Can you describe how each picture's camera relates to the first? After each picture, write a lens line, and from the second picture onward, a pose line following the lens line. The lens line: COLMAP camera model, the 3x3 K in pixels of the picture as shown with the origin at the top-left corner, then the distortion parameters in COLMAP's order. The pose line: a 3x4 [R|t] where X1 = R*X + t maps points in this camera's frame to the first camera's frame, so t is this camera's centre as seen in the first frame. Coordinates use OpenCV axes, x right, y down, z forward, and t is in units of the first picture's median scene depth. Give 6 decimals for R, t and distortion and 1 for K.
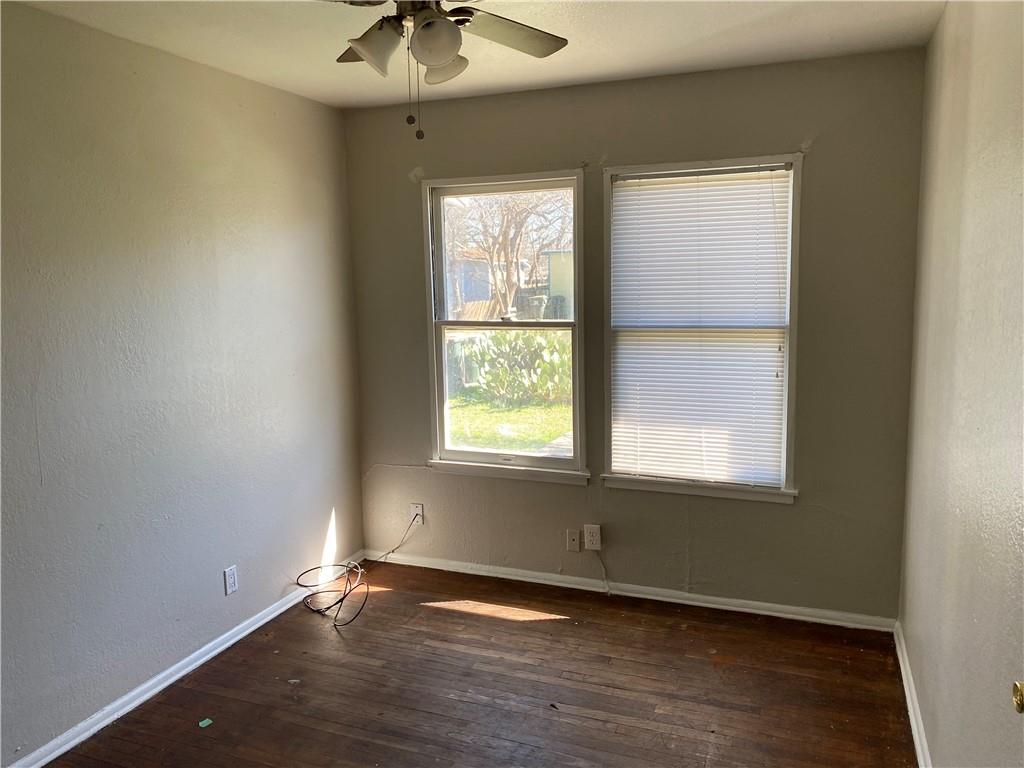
lens RADIAL K [[777.9, 0, 504.0], [0, 777.9, 386.8], [0, 0, 1]] dist [0.106621, -0.191781]
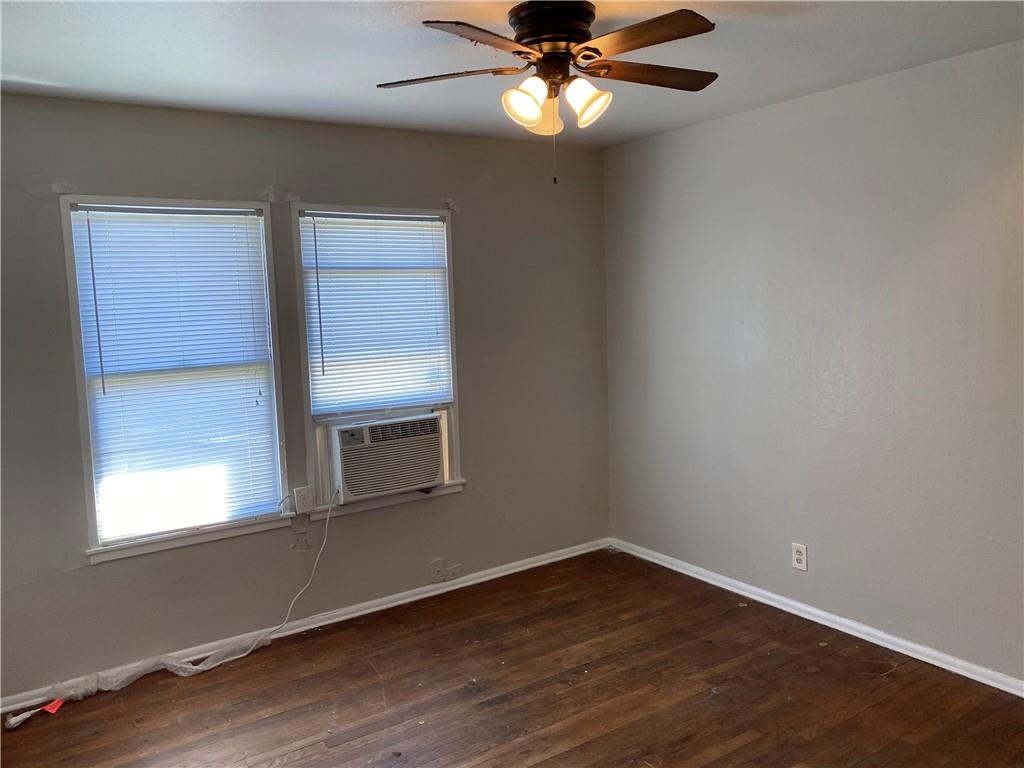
lens RADIAL K [[777.9, 0, 504.0], [0, 777.9, 386.8], [0, 0, 1]] dist [0.106621, -0.191781]
pose [[0.553245, -0.091185, 0.828013, -0.562440], [0.141715, 0.989804, 0.014314, -0.019502], [-0.820875, 0.109423, 0.560527, 0.231087]]
